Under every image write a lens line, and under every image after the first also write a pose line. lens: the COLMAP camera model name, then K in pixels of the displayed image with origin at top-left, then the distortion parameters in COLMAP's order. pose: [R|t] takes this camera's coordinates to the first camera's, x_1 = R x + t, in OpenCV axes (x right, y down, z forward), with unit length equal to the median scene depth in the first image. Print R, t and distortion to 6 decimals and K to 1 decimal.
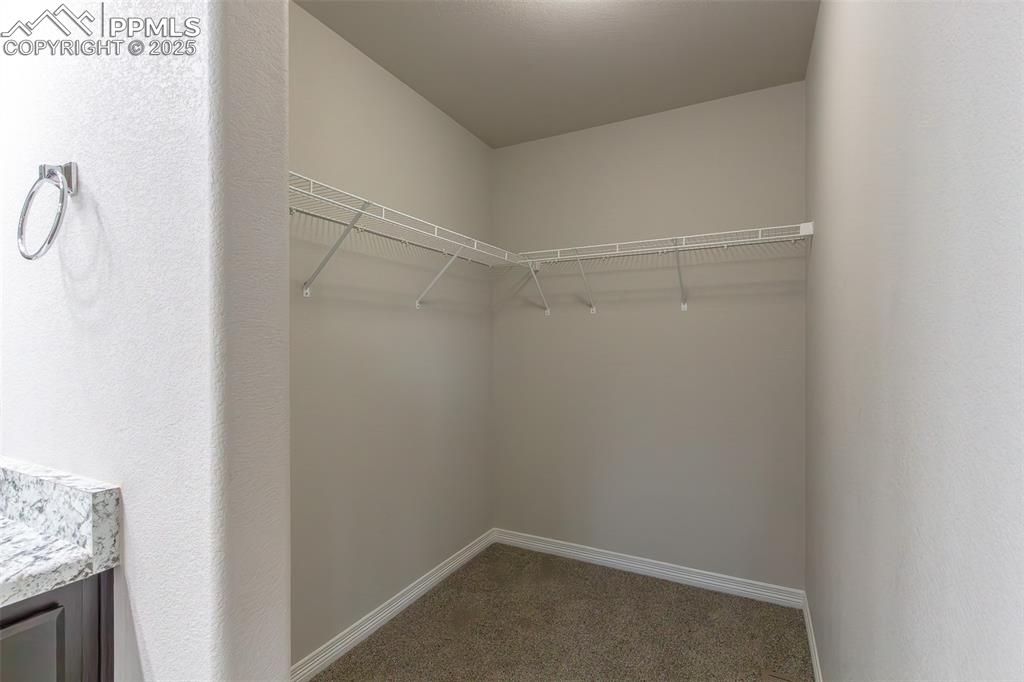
lens RADIAL K [[473.4, 0, 512.0], [0, 473.4, 352.0], [0, 0, 1]] dist [0.004845, -0.000970]
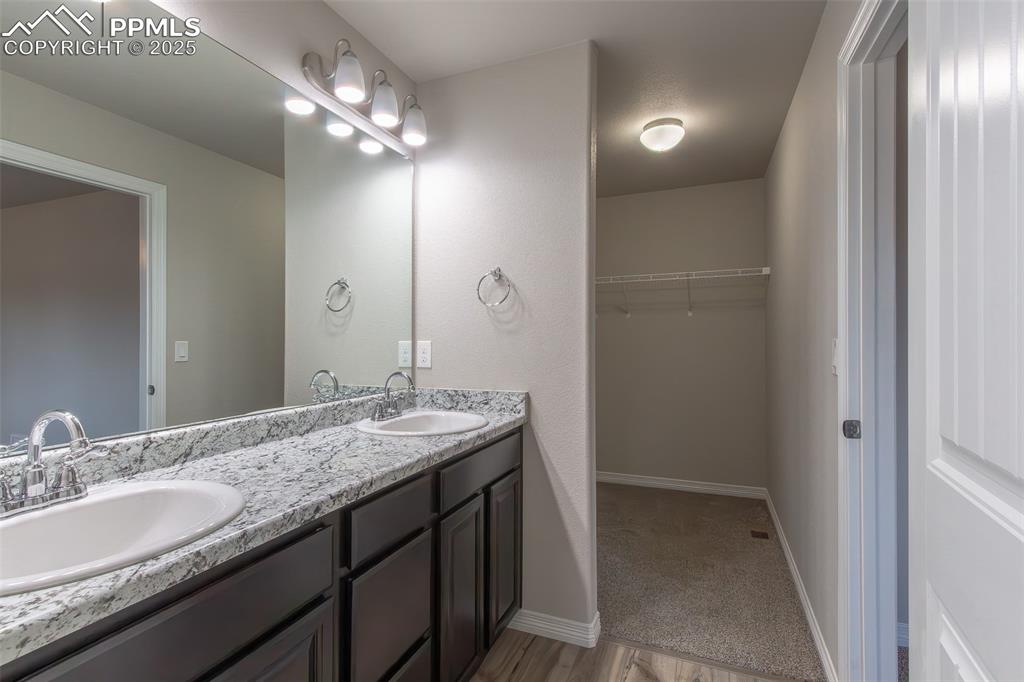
lens RADIAL K [[510.2, 0, 491.0], [0, 510.2, 341.7], [0, 0, 1]] dist [0.014841, -0.000255]
pose [[0.996426, -0.003180, 0.084406, -1.287032], [0.004009, 0.999945, -0.009649, 0.030043], [-0.084371, 0.009953, 0.996385, -1.855516]]
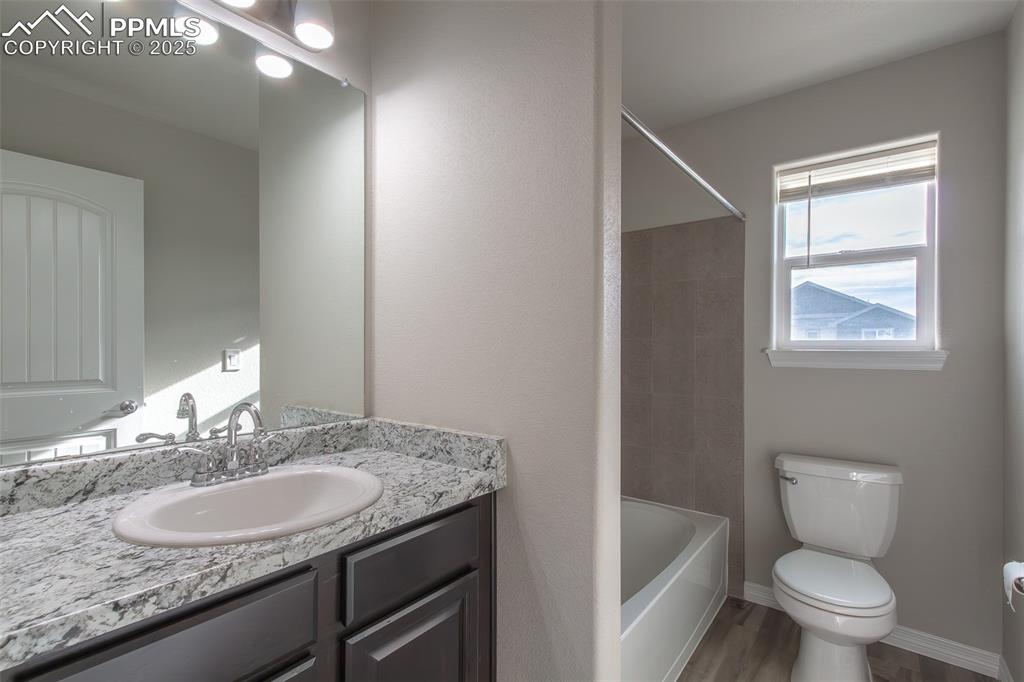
lens RADIAL K [[472.3, 0, 495.2], [0, 472.3, 354.1], [0, 0, 1]] dist [-0.002442, -0.001002]
pose [[0.982147, 0.009151, -0.187892, -0.807648], [-0.009130, 0.999958, 0.000976, 0.001765], [0.187893, 0.000756, 0.982189, -1.057686]]
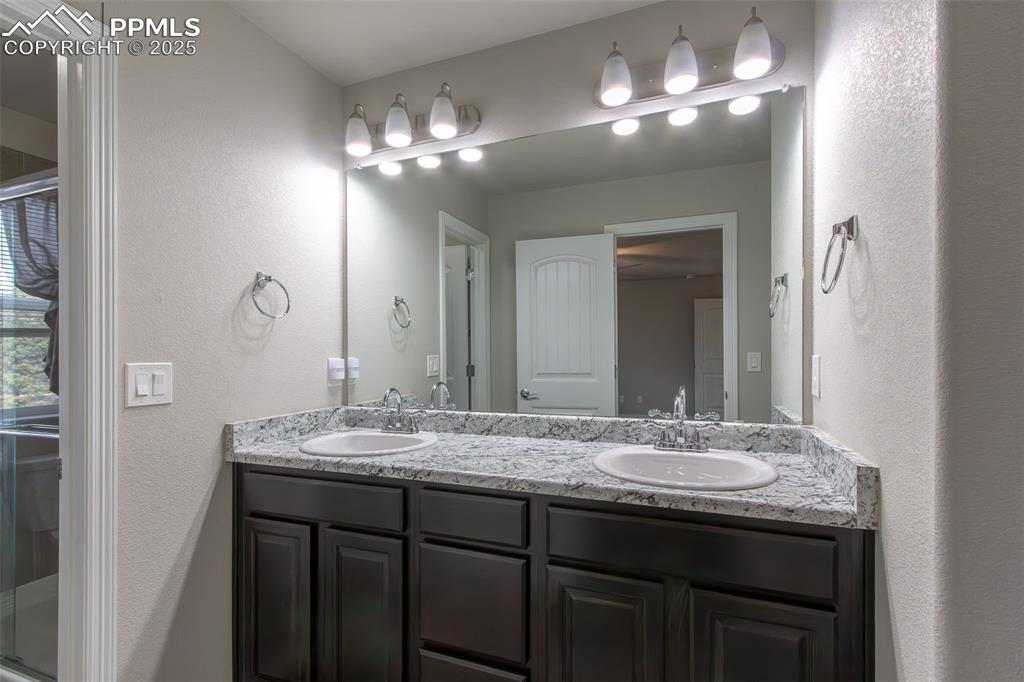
lens RADIAL K [[473.4, 0, 512.0], [0, 473.4, 352.0], [0, 0, 1]] dist [0.004845, -0.000970]
pose [[0.101649, 0.001403, -0.994819, 0.320247], [-0.007513, 0.999972, 0.000642, -0.013206], [0.994792, 0.007409, 0.101657, -0.087234]]
